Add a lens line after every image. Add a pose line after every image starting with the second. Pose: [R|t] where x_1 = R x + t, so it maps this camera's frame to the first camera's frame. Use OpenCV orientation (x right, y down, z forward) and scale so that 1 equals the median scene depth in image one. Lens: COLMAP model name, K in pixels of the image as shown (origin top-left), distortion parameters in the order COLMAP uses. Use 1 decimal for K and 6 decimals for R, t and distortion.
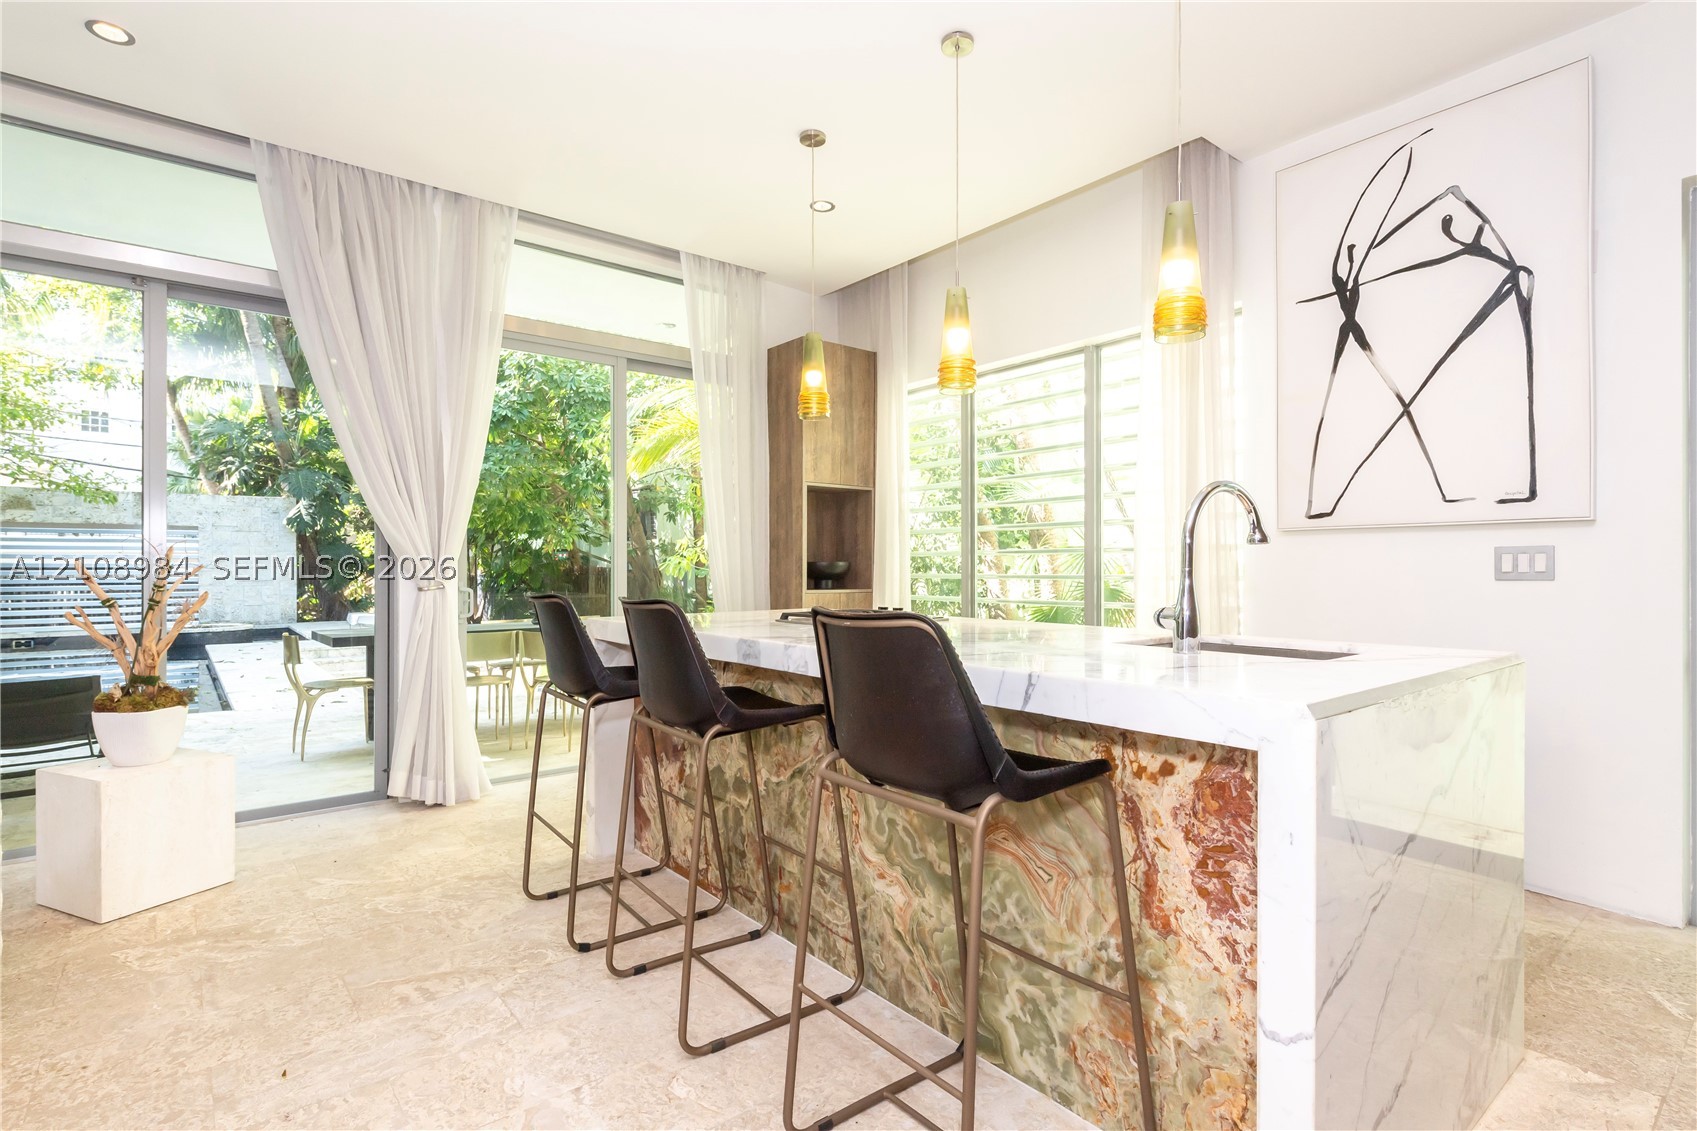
lens RADIAL K [[848.7, 0, 848.5], [0, 848.7, 565.5], [0, 0, 1]] dist [0.001424, -0.000491]
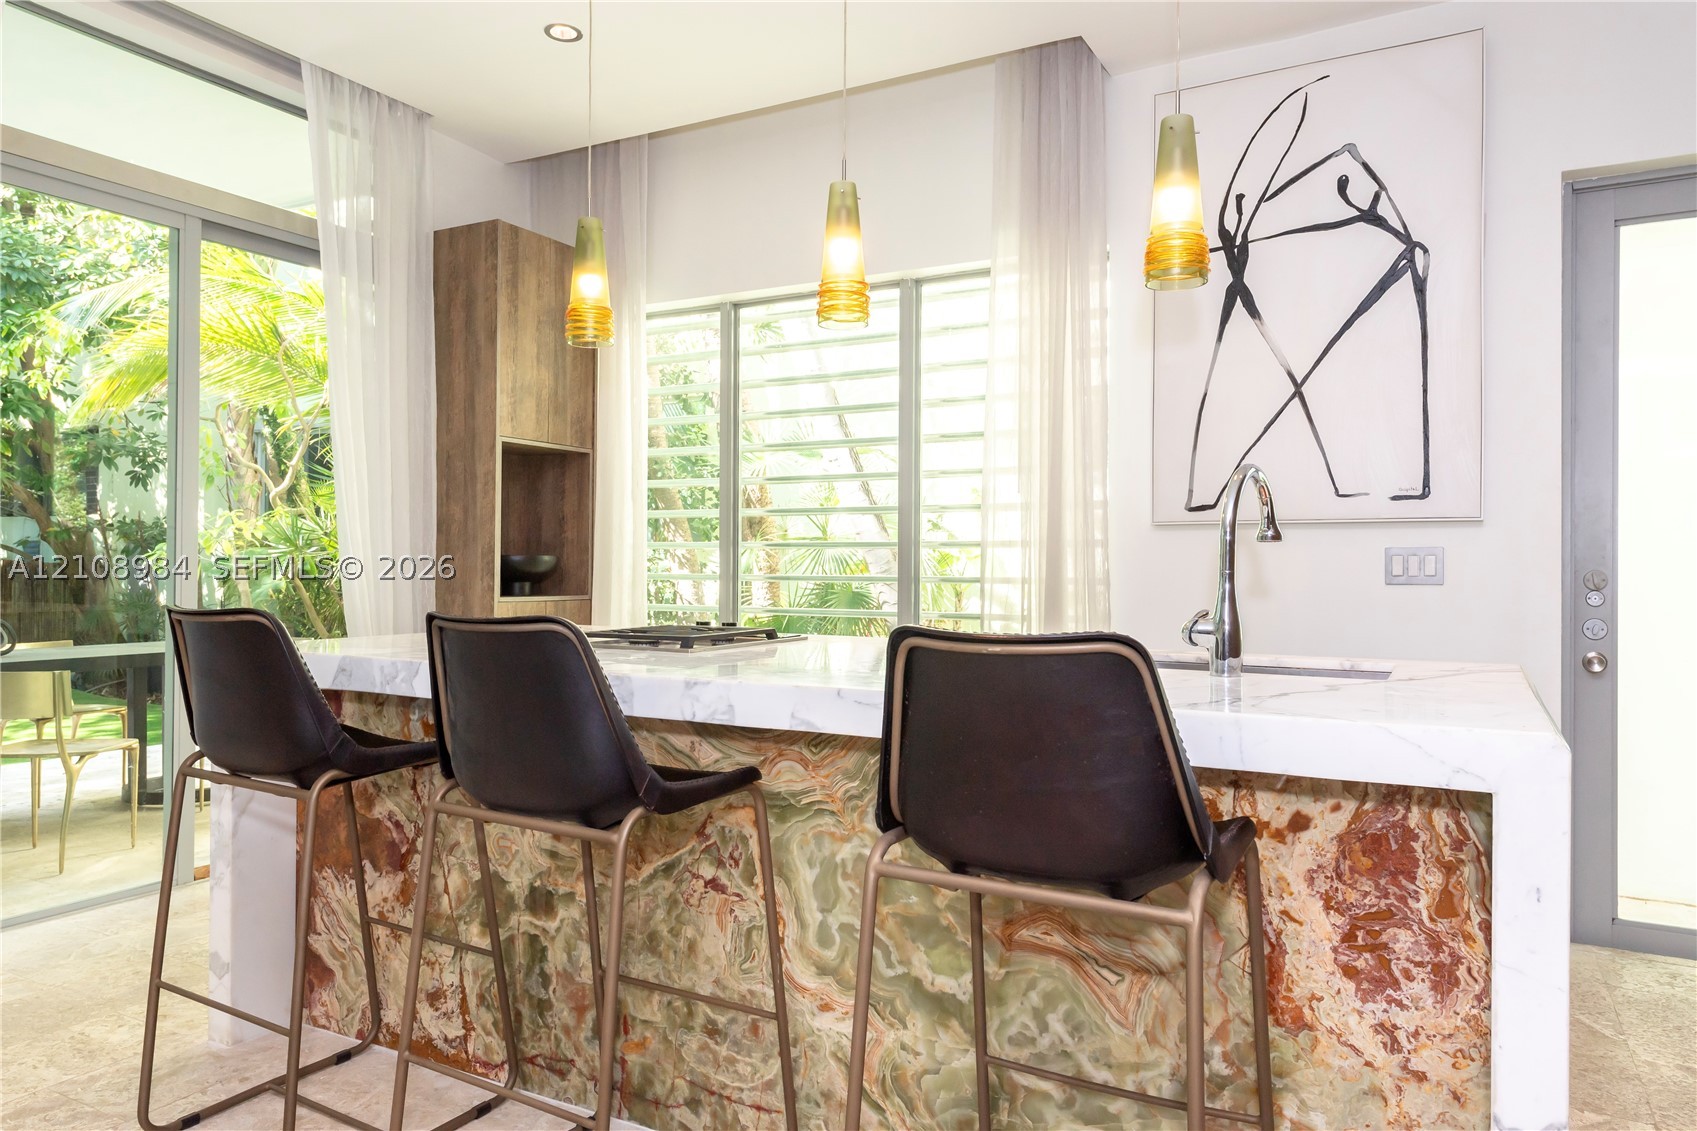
lens RADIAL K [[1147.0, 0, 863.1], [0, 1147.0, 554.0], [0, 0, 1]] dist [0.011236, -0.004327]
pose [[0.922525, 0.010912, 0.385782, -0.278309], [-0.008596, 0.999933, -0.007727, -0.001377], [-0.385840, 0.003812, 0.922558, 0.102708]]
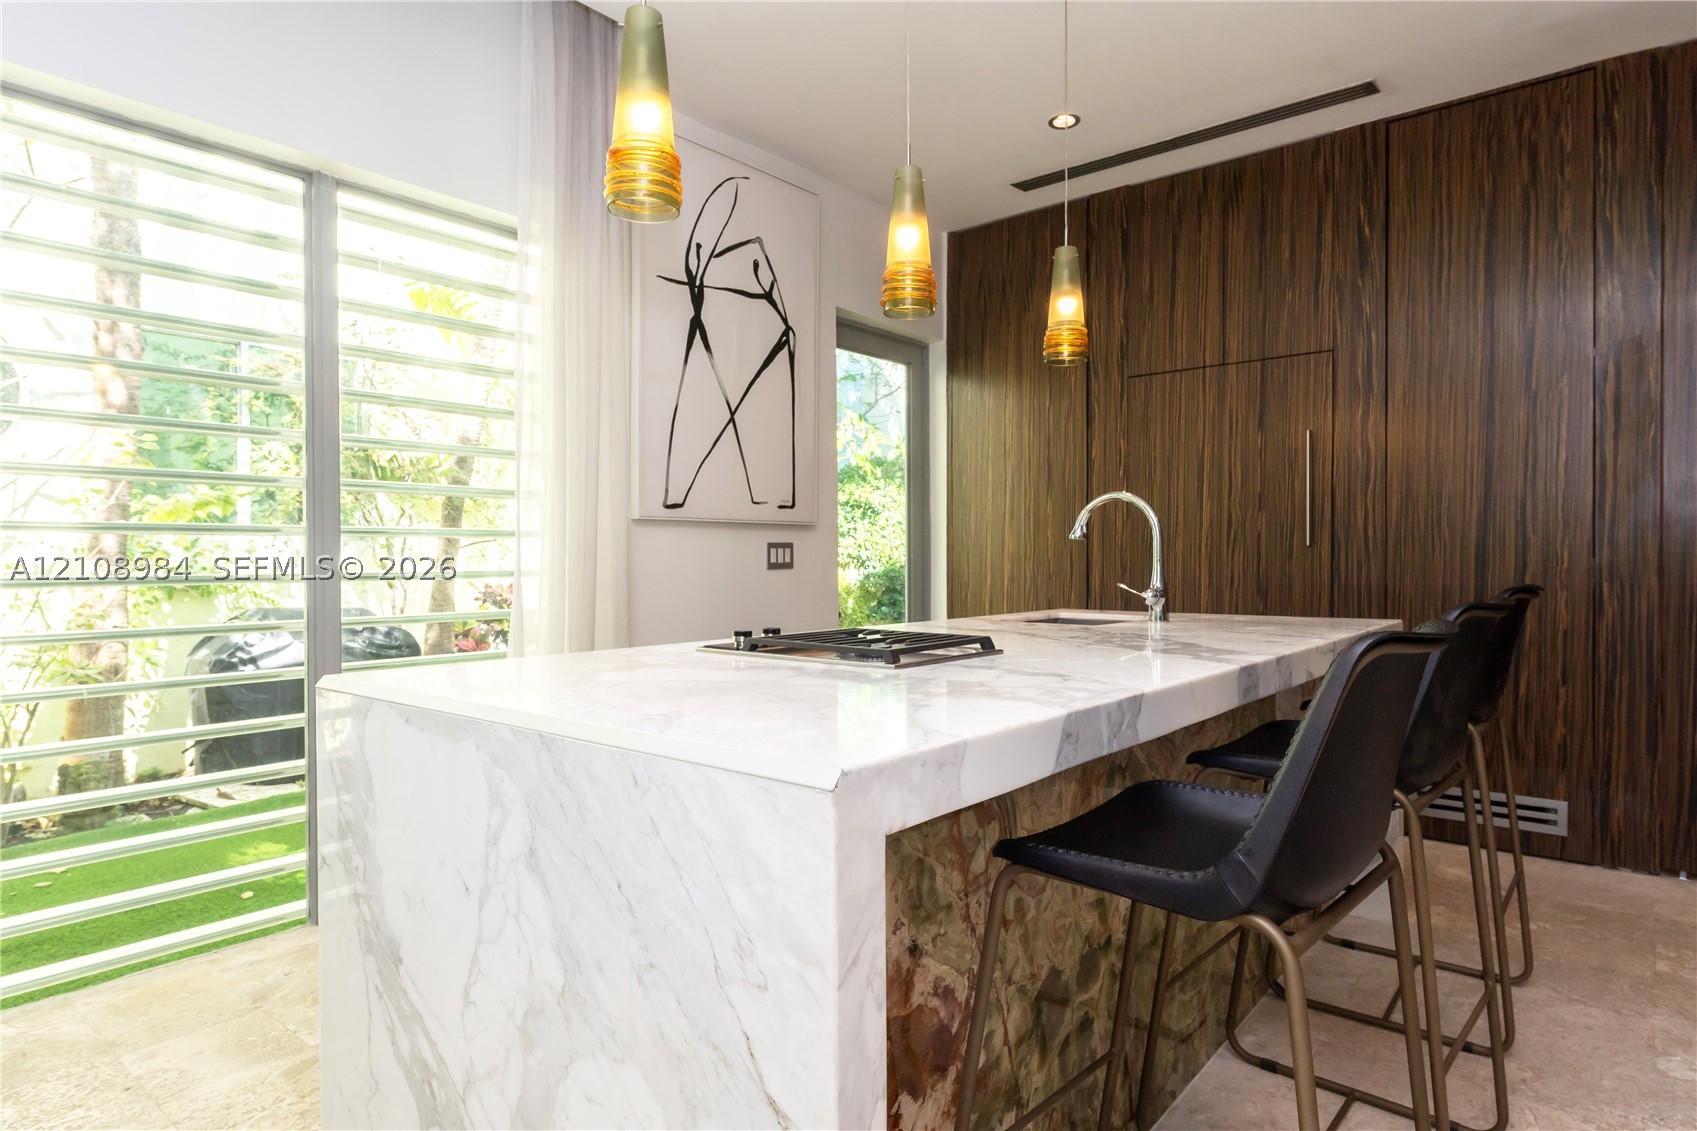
lens RADIAL K [[967.4, 0, 848.5], [0, 967.4, 565.5], [0, 0, 1]] dist [0.002164, 0.000851]
pose [[-0.216287, -0.004988, 0.976317, -0.791229], [0.001461, 0.999984, 0.005433, 0.004162], [-0.976329, 0.002601, -0.216277, 1.463924]]
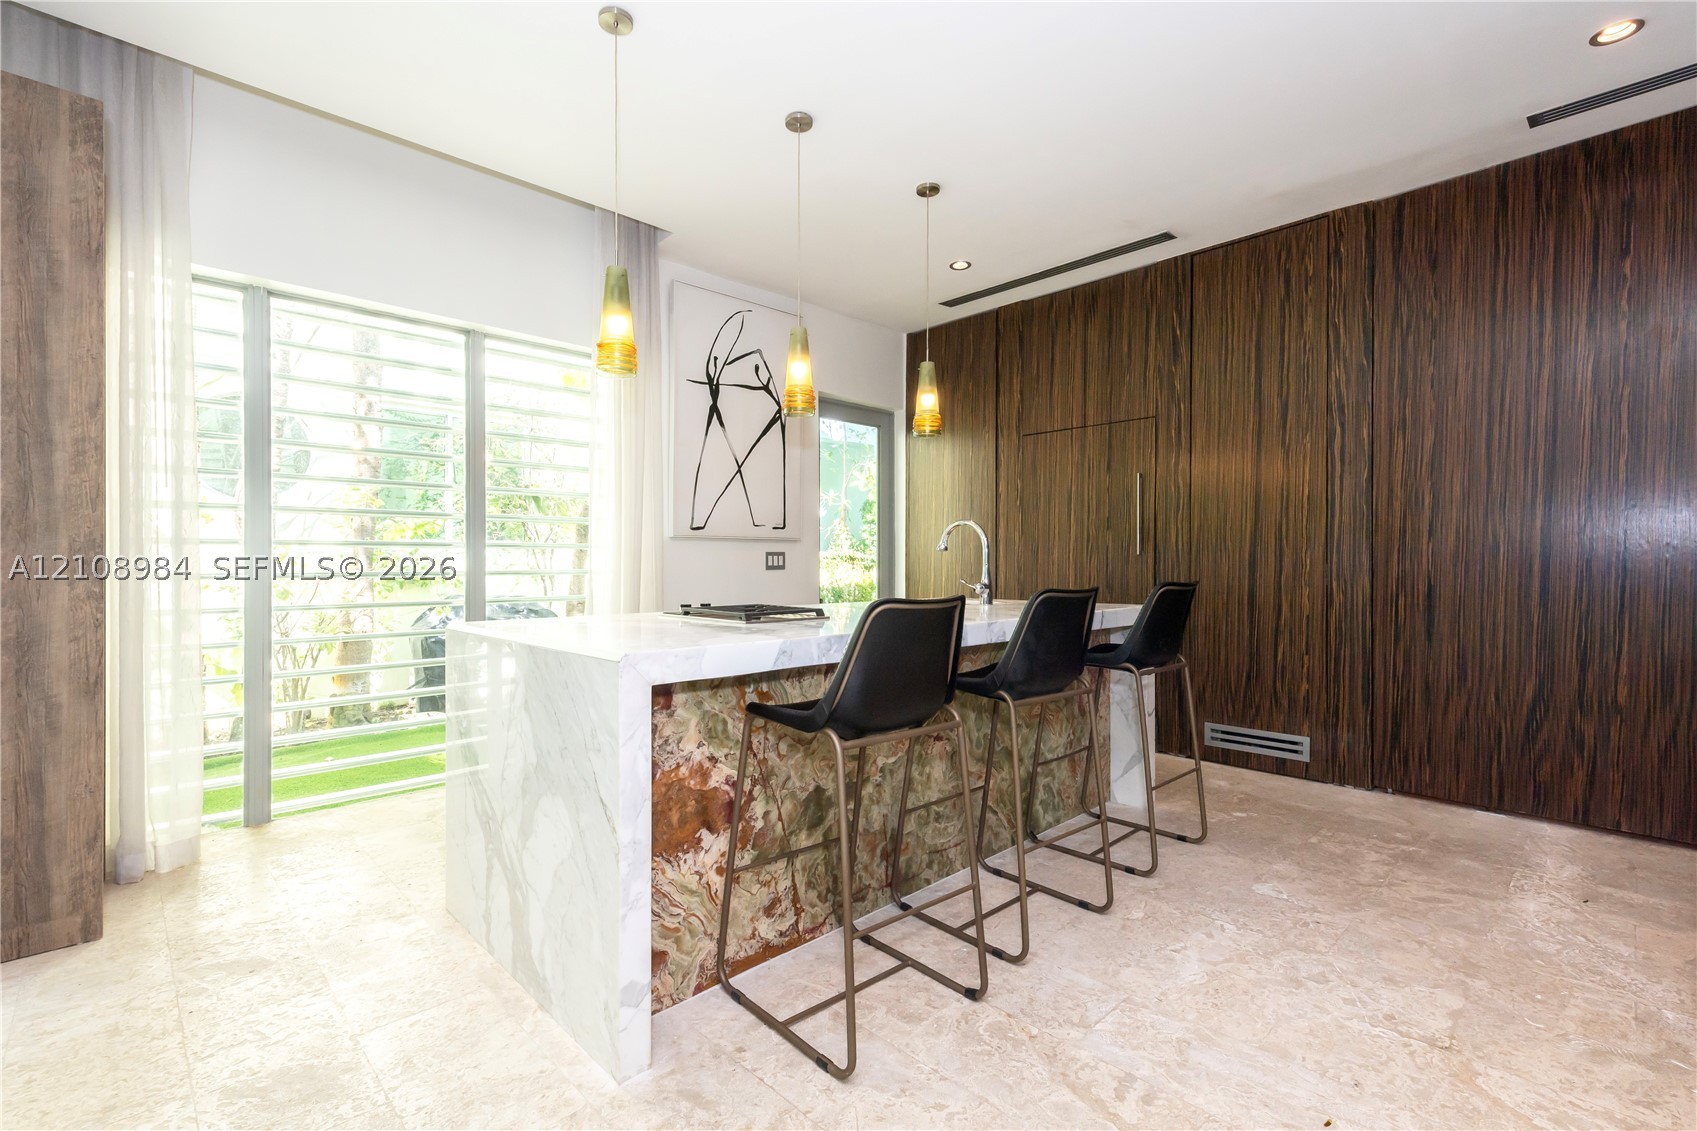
lens RADIAL K [[769.9, 0, 822.8], [0, 769.9, 562.6], [0, 0, 1]] dist [0.015314, 0.000024]
pose [[-0.094207, 0.001513, 0.995551, -1.135895], [-0.001680, 0.999997, -0.001679, 0.004028], [-0.995551, -0.001831, -0.094204, 1.273357]]
